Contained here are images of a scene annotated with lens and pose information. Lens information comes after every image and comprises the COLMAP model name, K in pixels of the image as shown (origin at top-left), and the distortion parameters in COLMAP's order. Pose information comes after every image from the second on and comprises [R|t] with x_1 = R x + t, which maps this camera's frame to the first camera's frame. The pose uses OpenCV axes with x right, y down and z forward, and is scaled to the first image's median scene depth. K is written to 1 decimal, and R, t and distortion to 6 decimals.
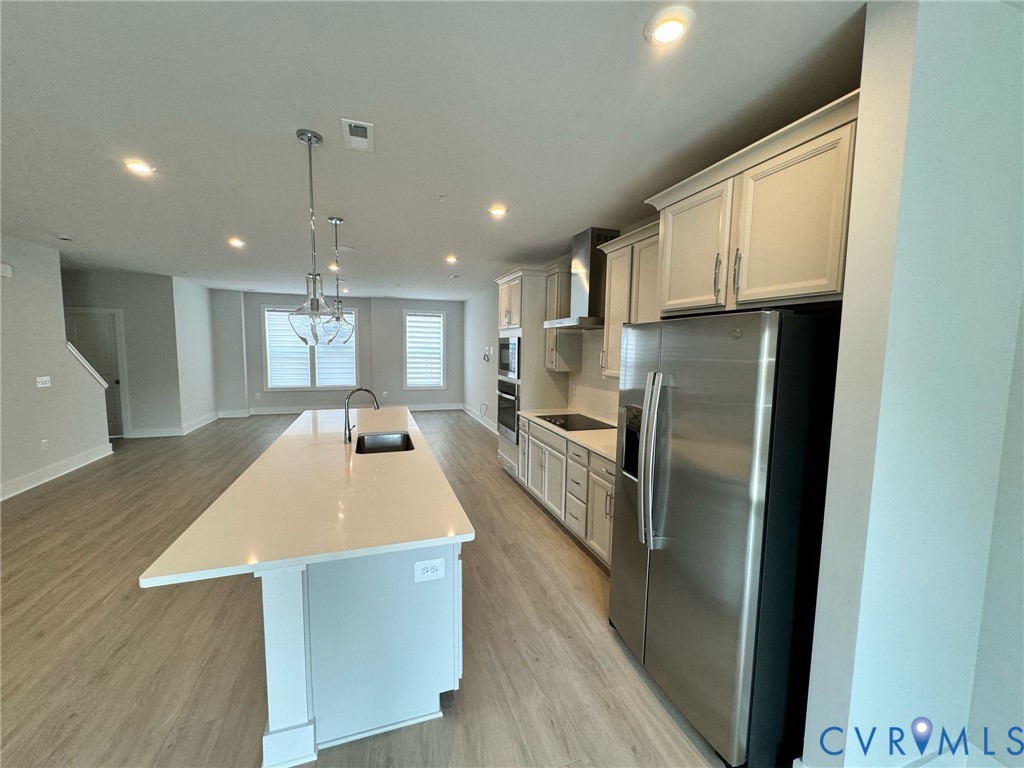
lens RADIAL K [[410.7, 0, 511.0], [0, 410.7, 381.1], [0, 0, 1]] dist [-0.000587, 0.000051]
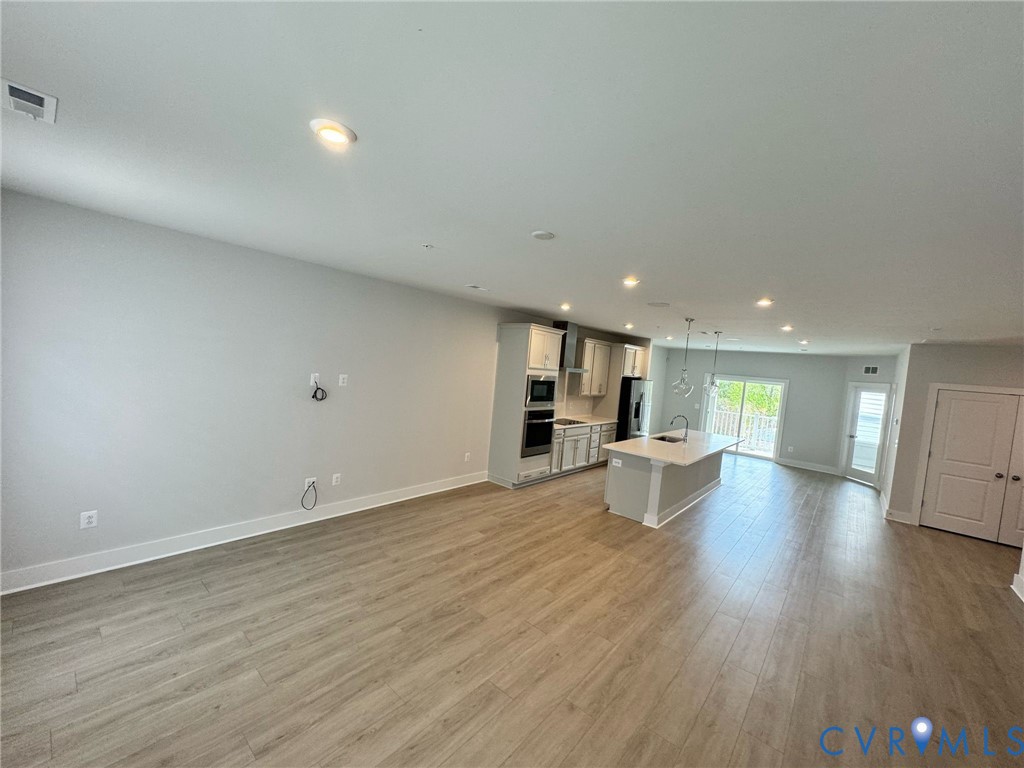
lens RADIAL K [[408.2, 0, 510.7], [0, 408.2, 385.7], [0, 0, 1]] dist [0.000425, -0.000151]
pose [[-0.514830, -0.105704, 0.850750, -0.570850], [-0.021013, 0.993627, 0.110740, -0.118012], [-0.857034, 0.039136, -0.513771, 0.958437]]
